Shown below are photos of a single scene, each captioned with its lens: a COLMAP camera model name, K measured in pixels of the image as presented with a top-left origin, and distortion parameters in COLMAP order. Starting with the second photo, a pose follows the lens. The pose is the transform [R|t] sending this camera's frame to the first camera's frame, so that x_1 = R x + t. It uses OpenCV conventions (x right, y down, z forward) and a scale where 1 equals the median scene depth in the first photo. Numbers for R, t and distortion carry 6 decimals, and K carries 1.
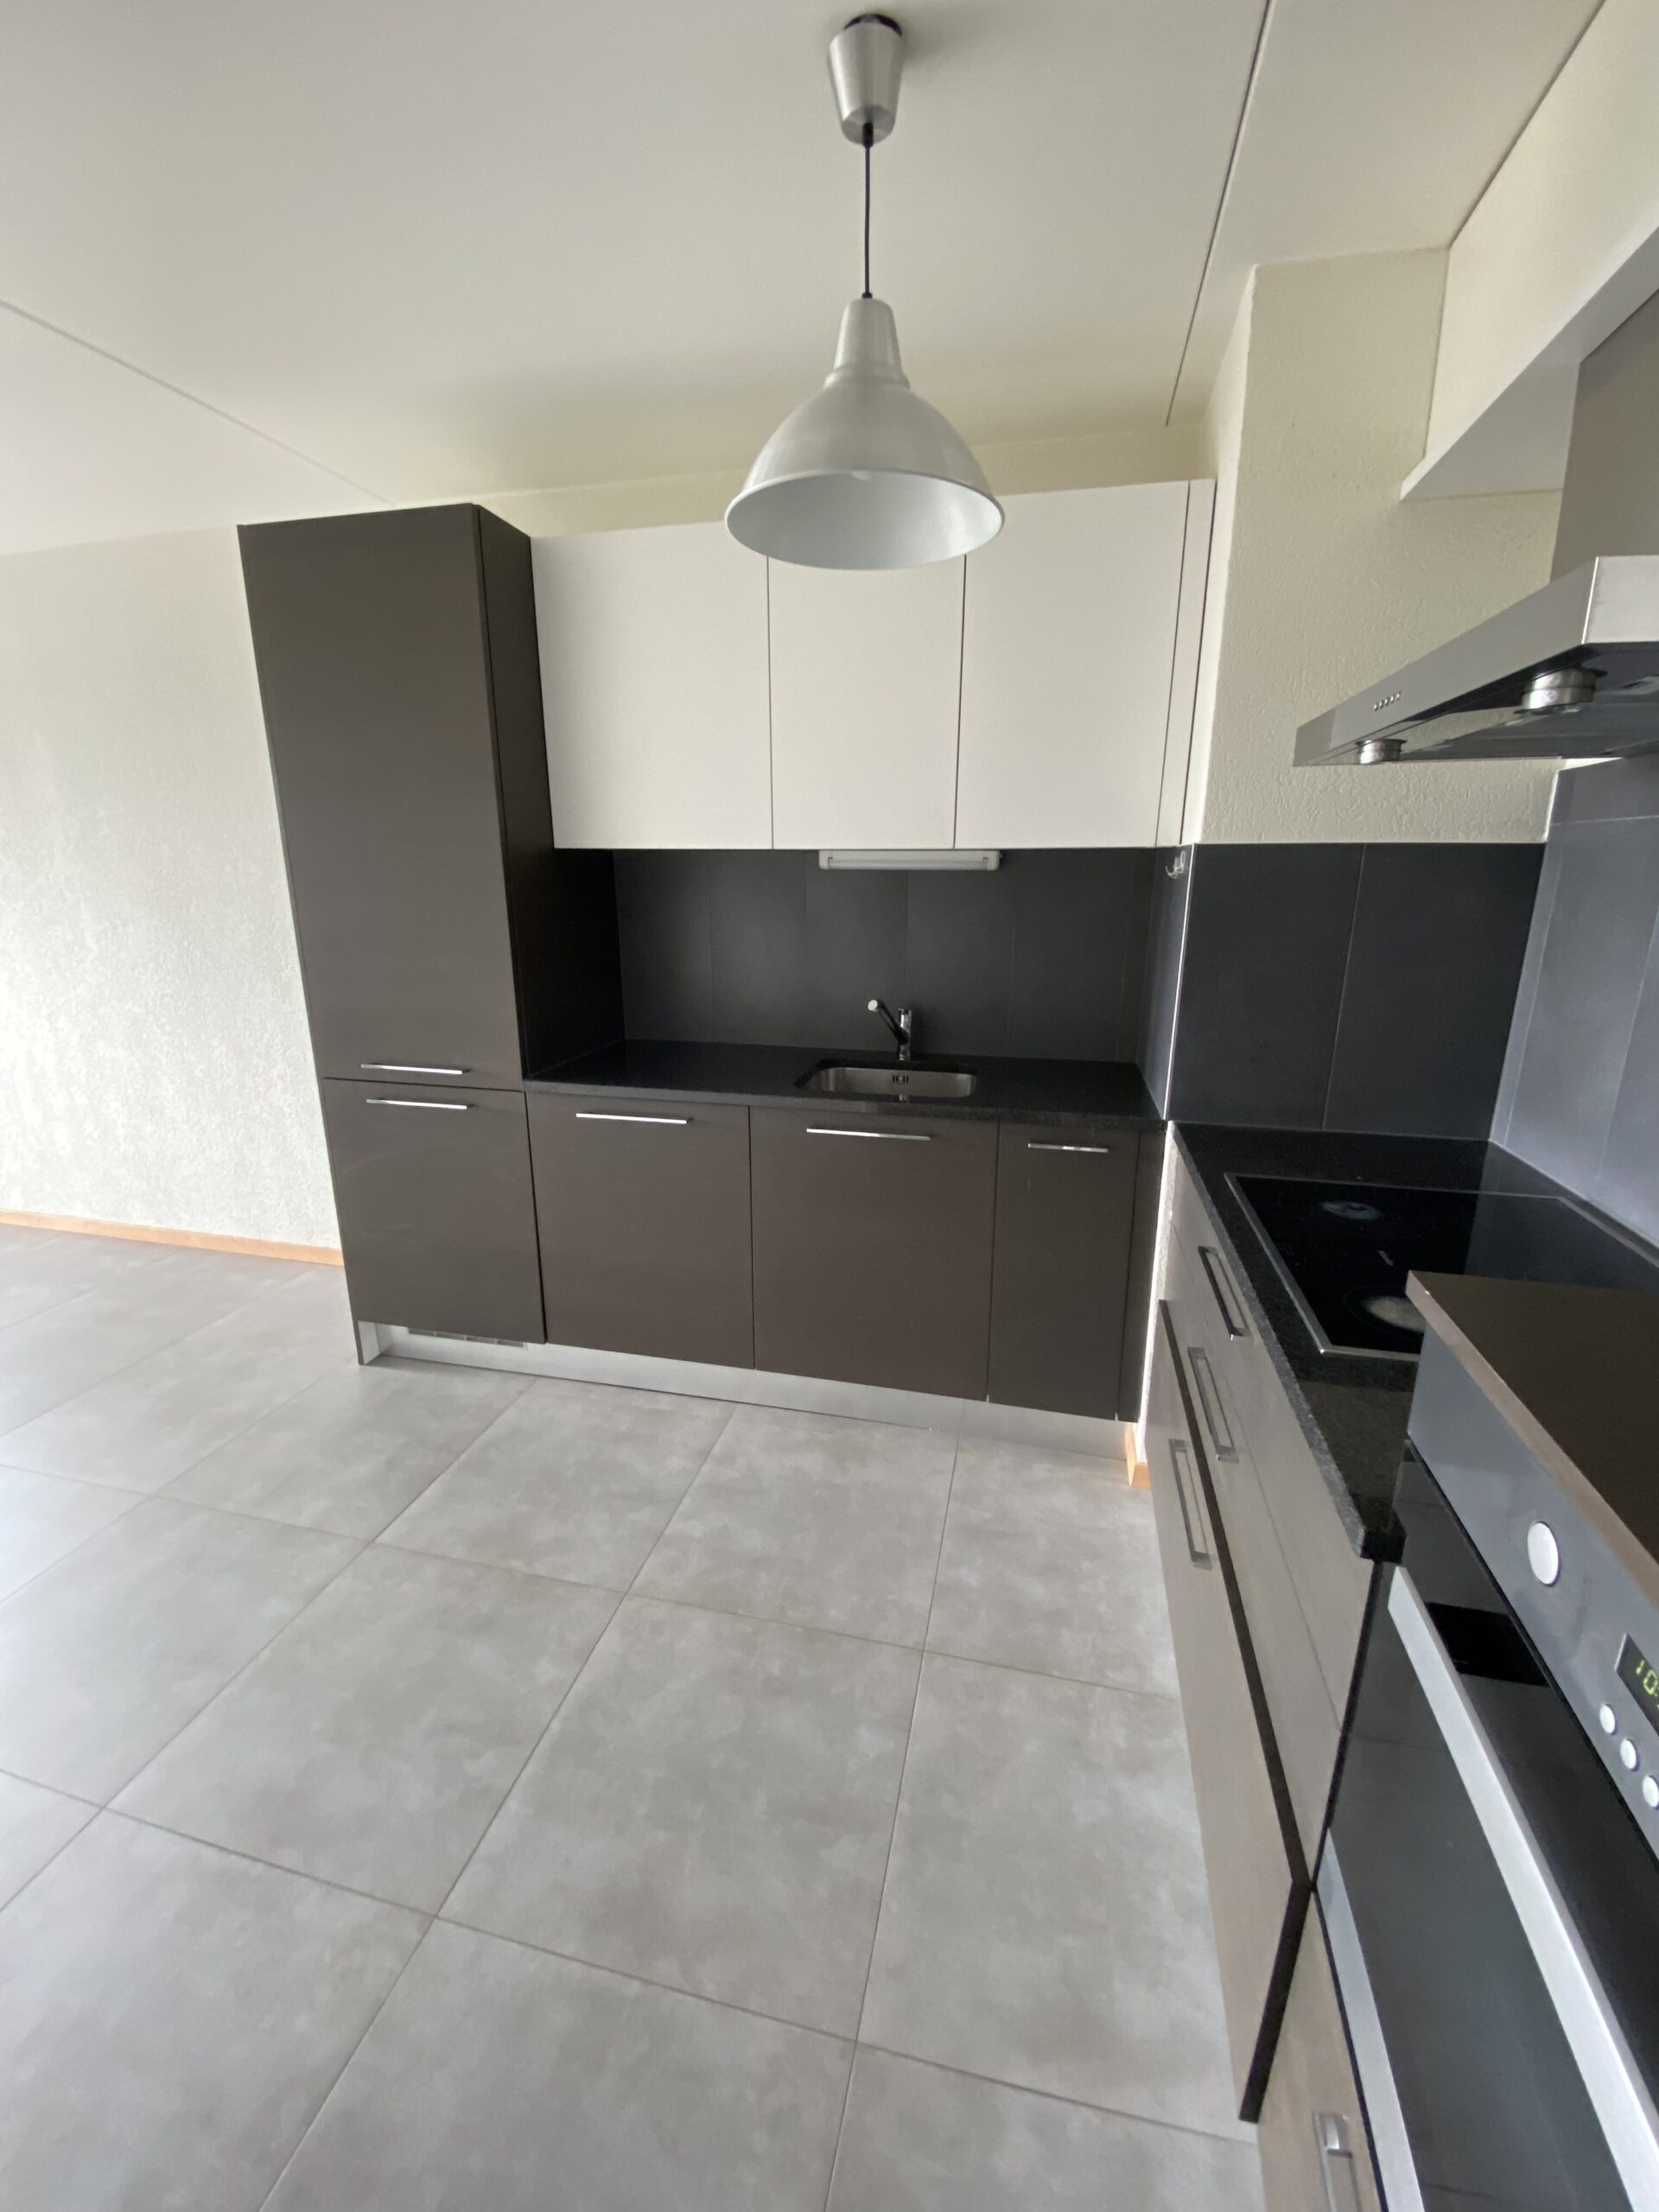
lens RADIAL K [[910.9, 0, 825.4], [0, 910.9, 1106.9], [0, 0, 1]] dist [-0.001284, -0.000177]
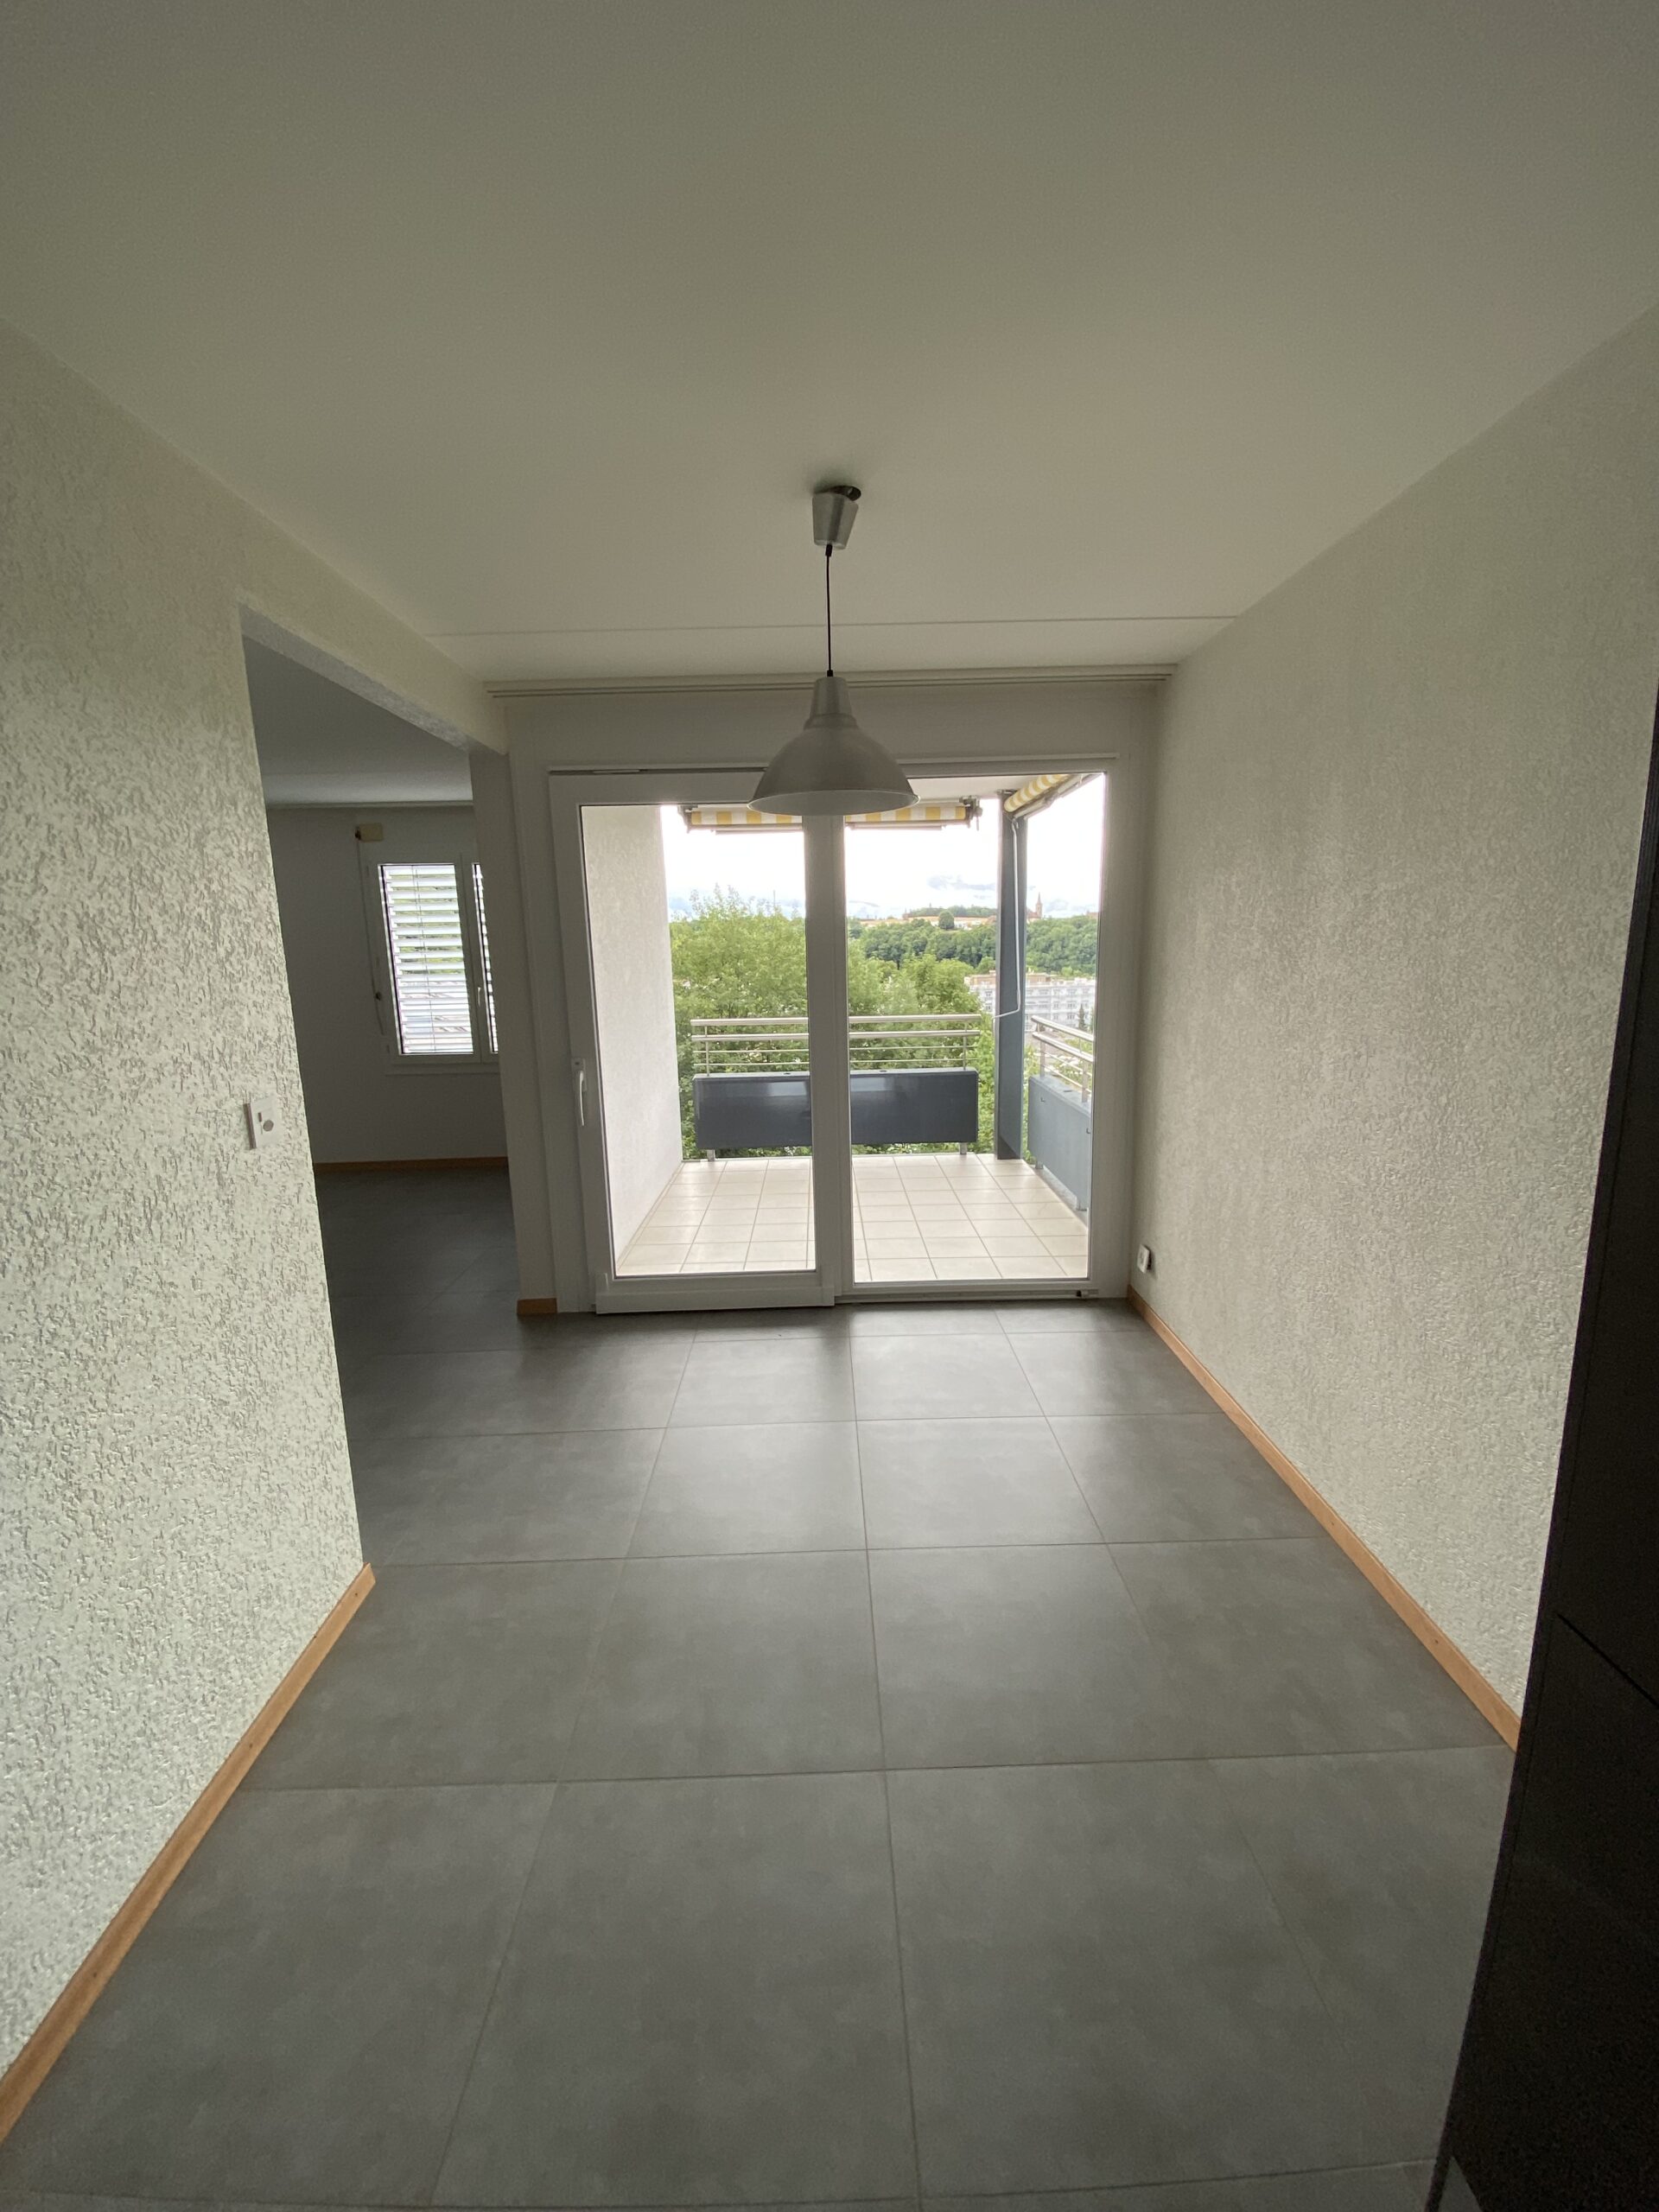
lens RADIAL K [[910.9, 0, 829.4], [0, 910.9, 1091.4], [0, 0, 1]] dist [-0.001284, -0.000177]
pose [[0.256519, 0.164081, -0.952510, -0.239738], [-0.230699, 0.967396, 0.104516, -0.150465], [0.938603, 0.192933, 0.286009, 0.446873]]
